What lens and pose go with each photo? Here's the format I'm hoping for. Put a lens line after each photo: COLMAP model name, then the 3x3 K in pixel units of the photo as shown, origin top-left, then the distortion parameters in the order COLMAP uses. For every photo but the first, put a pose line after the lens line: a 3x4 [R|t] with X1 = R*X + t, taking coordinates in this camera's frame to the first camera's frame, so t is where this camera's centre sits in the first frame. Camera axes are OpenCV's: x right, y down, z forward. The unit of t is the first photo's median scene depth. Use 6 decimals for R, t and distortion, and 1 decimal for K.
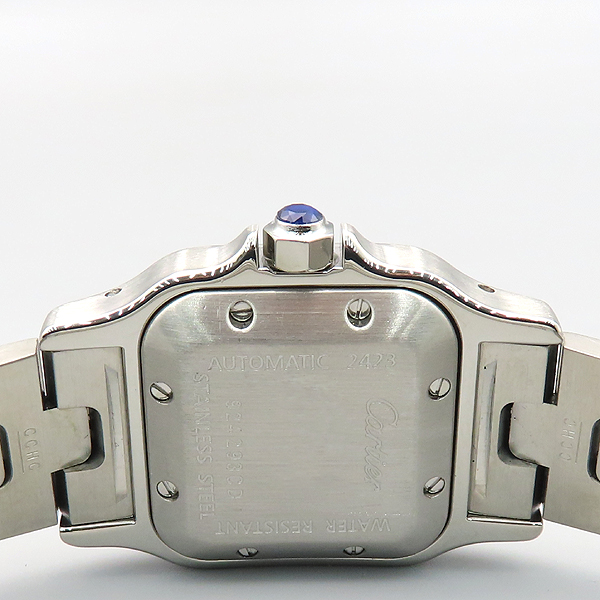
lens RADIAL K [[959.0, 0, 300.0], [0, 959.0, 300.0], [0, 0, 1]] dist [0.019262, 0.028059]
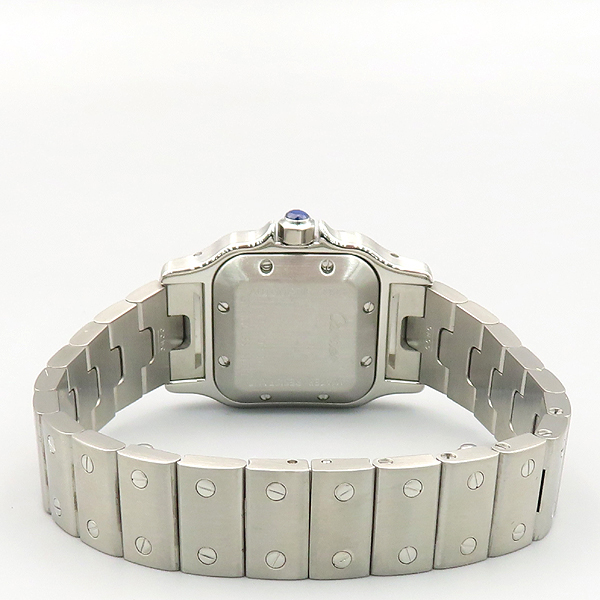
lens RADIAL K [[959.0, 0, 300.0], [0, 959.0, 300.0], [0, 0, 1]] dist [0.019262, 0.028059]
pose [[0.999681, 0.013847, 0.021124, -0.032169], [-0.014044, 0.999859, 0.009183, 0.061899], [-0.020994, -0.009477, 0.999735, -0.907769]]
